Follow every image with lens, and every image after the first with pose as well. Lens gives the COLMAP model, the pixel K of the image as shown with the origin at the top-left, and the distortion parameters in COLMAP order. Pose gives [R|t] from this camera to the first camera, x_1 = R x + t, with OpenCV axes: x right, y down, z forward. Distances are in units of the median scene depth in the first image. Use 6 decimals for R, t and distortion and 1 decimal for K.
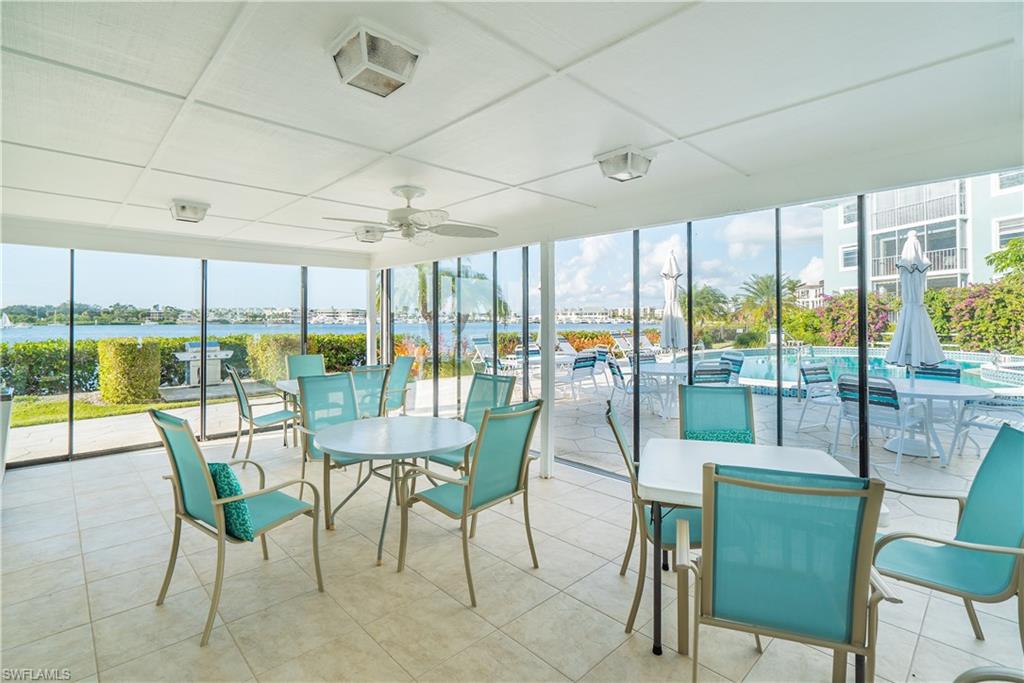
lens RADIAL K [[478.9, 0, 512.9], [0, 478.9, 318.2], [0, 0, 1]] dist [-0.000865, 0.000150]
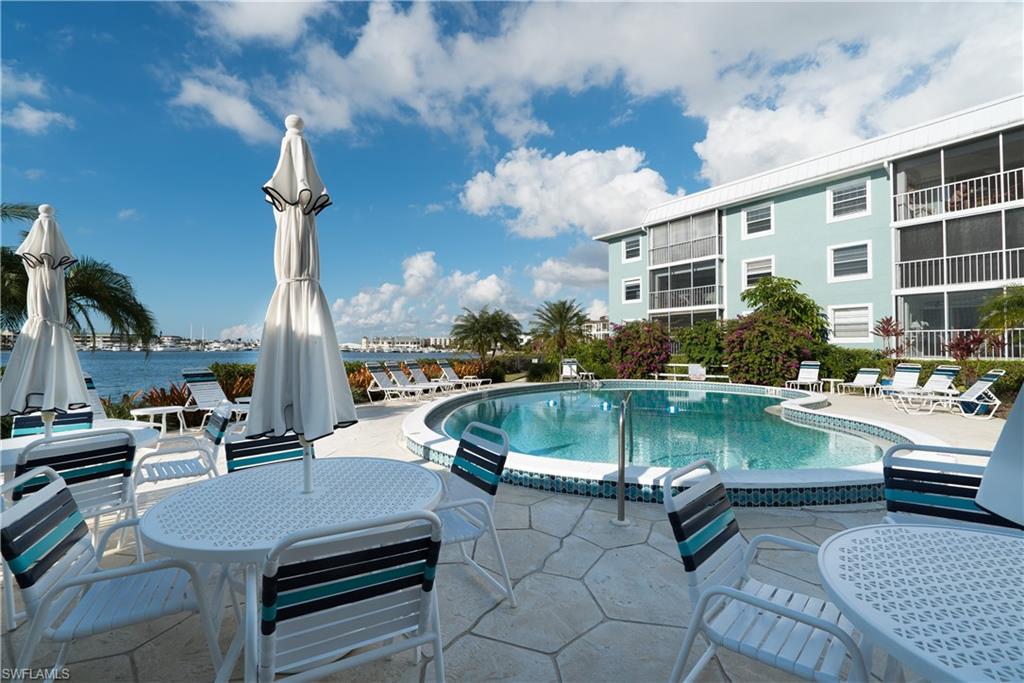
lens RADIAL K [[446.8, 0, 512.0], [0, 446.8, 341.5], [0, 0, 1]] dist [-0.001718, 0.000424]
pose [[0.928139, 0.015482, 0.371913, 0.131598], [-0.010454, 0.999825, -0.015530, 0.001845], [-0.372088, 0.010526, 0.928138, 0.248193]]
